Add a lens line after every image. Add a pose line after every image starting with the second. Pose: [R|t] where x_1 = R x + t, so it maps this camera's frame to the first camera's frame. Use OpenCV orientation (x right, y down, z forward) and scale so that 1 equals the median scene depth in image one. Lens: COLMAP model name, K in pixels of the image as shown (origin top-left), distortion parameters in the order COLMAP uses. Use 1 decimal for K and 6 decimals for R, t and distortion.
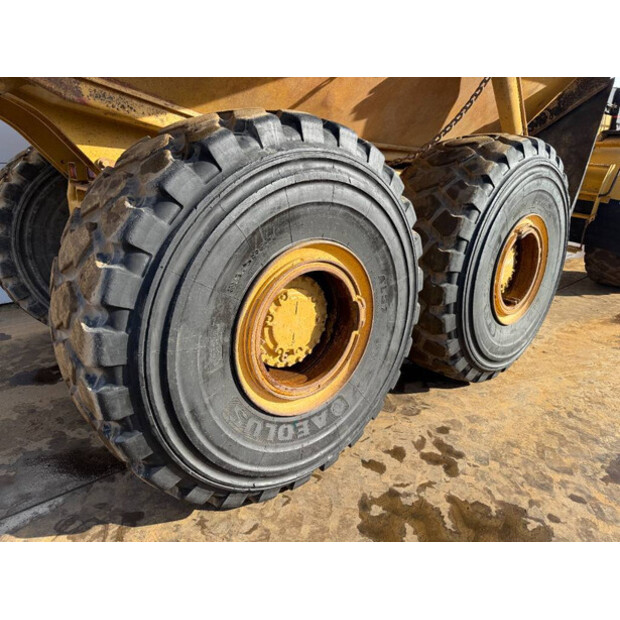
lens RADIAL K [[439.9, 0, 310.0], [0, 439.9, 310.0], [0, 0, 1]] dist [0.021598, -0.003121]
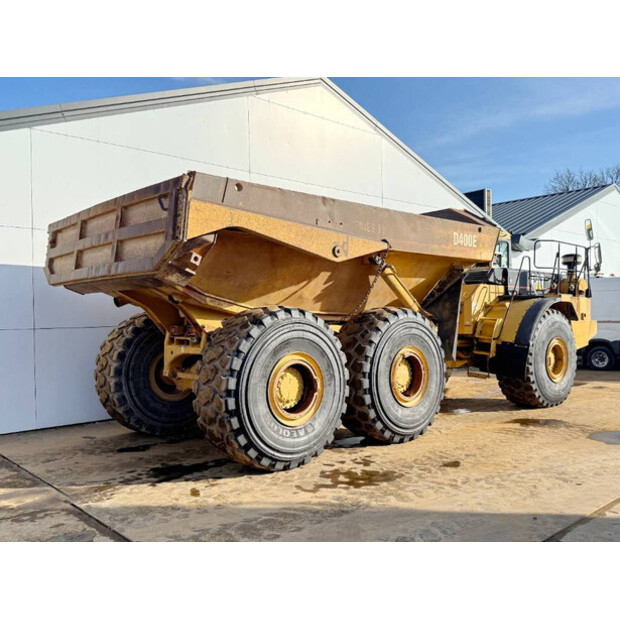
lens RADIAL K [[524.3, 0, 292.8], [0, 524.3, 335.3], [0, 0, 1]] dist [0.063779, -0.012141]
pose [[0.999734, -0.023072, 0.000488, -0.010445], [0.022251, 0.958145, -0.285416, 0.517201], [0.006118, 0.285351, 0.958404, -1.642059]]
